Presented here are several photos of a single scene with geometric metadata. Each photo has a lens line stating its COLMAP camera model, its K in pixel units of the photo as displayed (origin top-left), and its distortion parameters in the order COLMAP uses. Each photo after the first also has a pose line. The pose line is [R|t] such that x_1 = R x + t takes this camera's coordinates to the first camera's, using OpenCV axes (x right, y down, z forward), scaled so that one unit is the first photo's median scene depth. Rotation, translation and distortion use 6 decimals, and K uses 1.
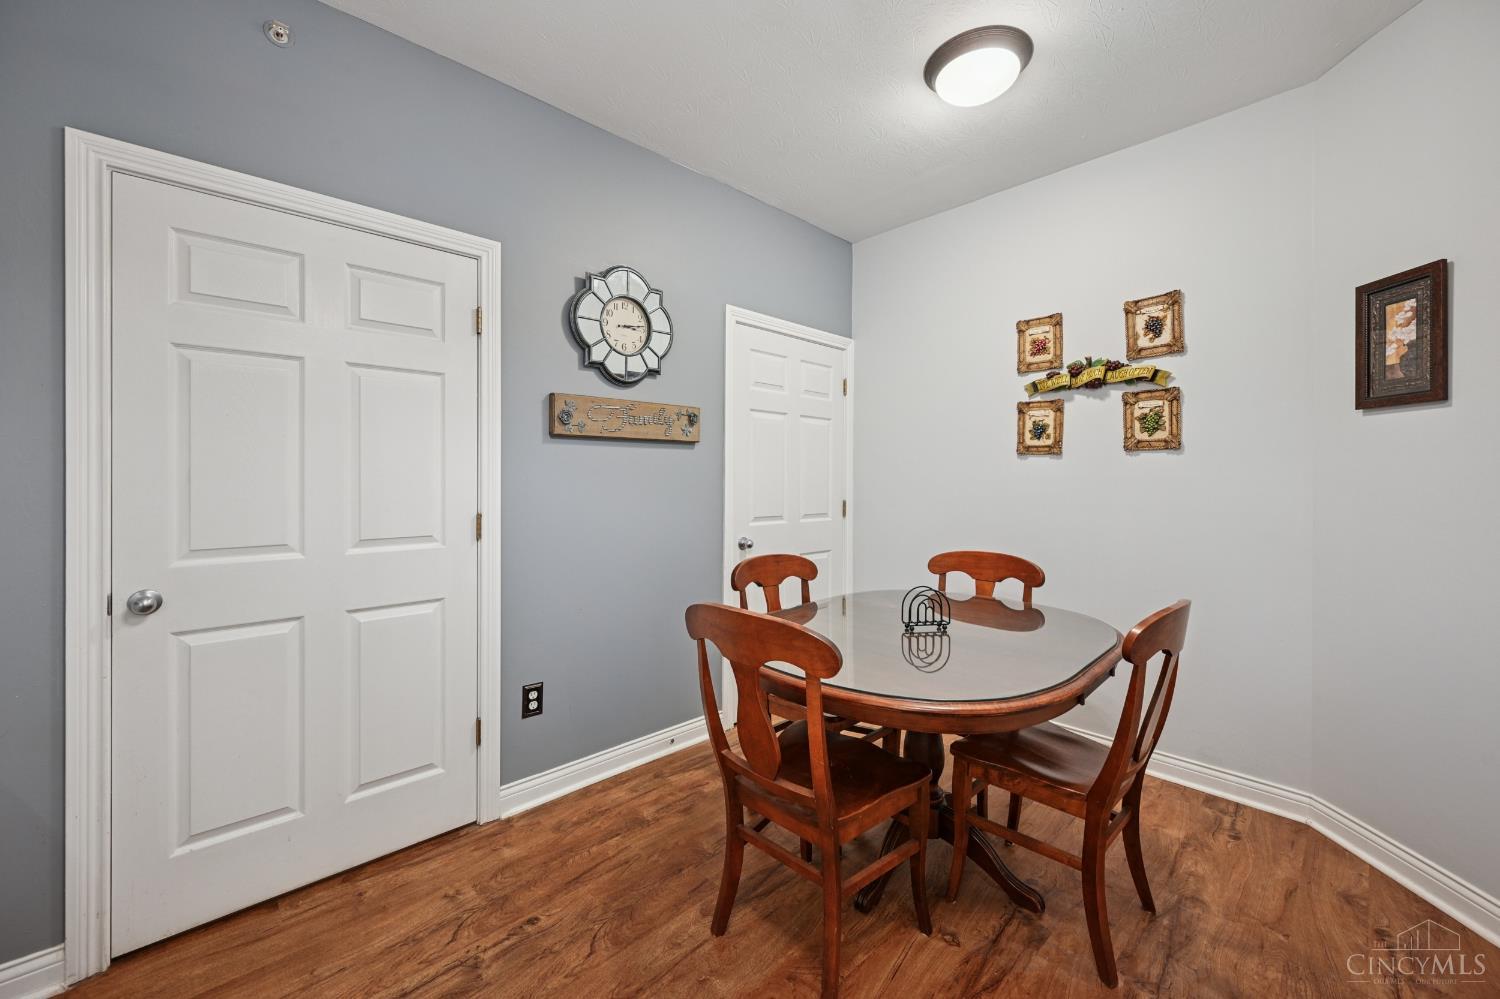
lens RADIAL K [[596.6, 0, 748.1], [0, 596.6, 479.1], [0, 0, 1]] dist [0.000279, -0.000019]
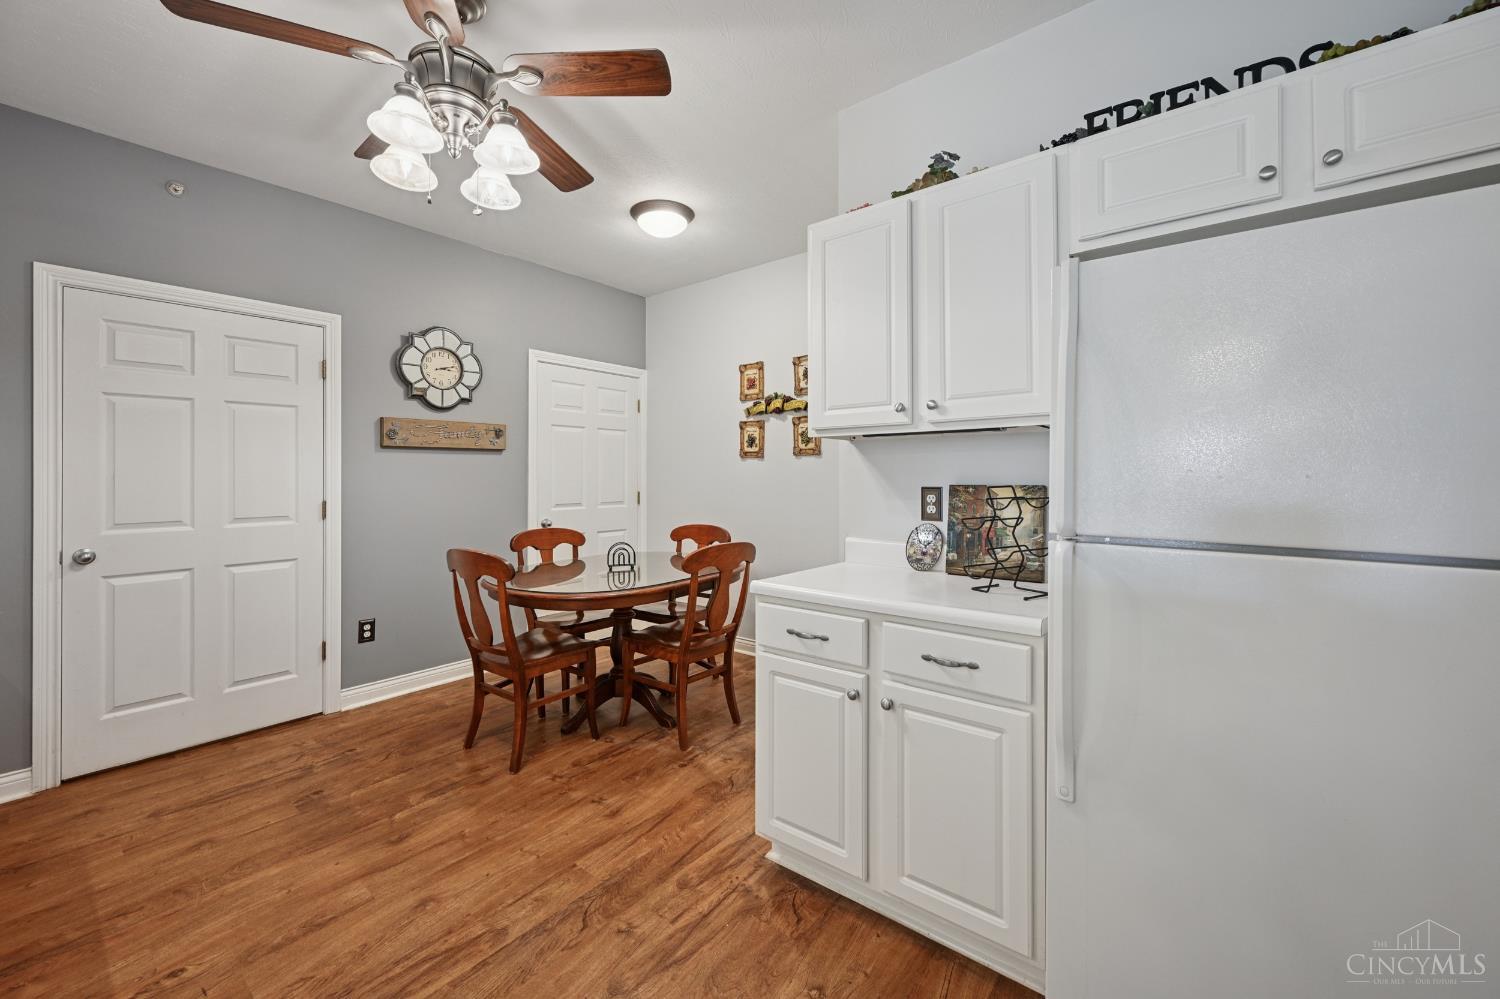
lens RADIAL K [[598.6, 0, 749.4], [0, 598.6, 469.7], [0, 0, 1]] dist [-0.000530, -0.000149]
pose [[0.991443, -0.005579, 0.130424, 0.340425], [0.006859, 0.999933, -0.009373, 0.001582], [-0.130363, 0.010187, 0.991414, -0.513950]]
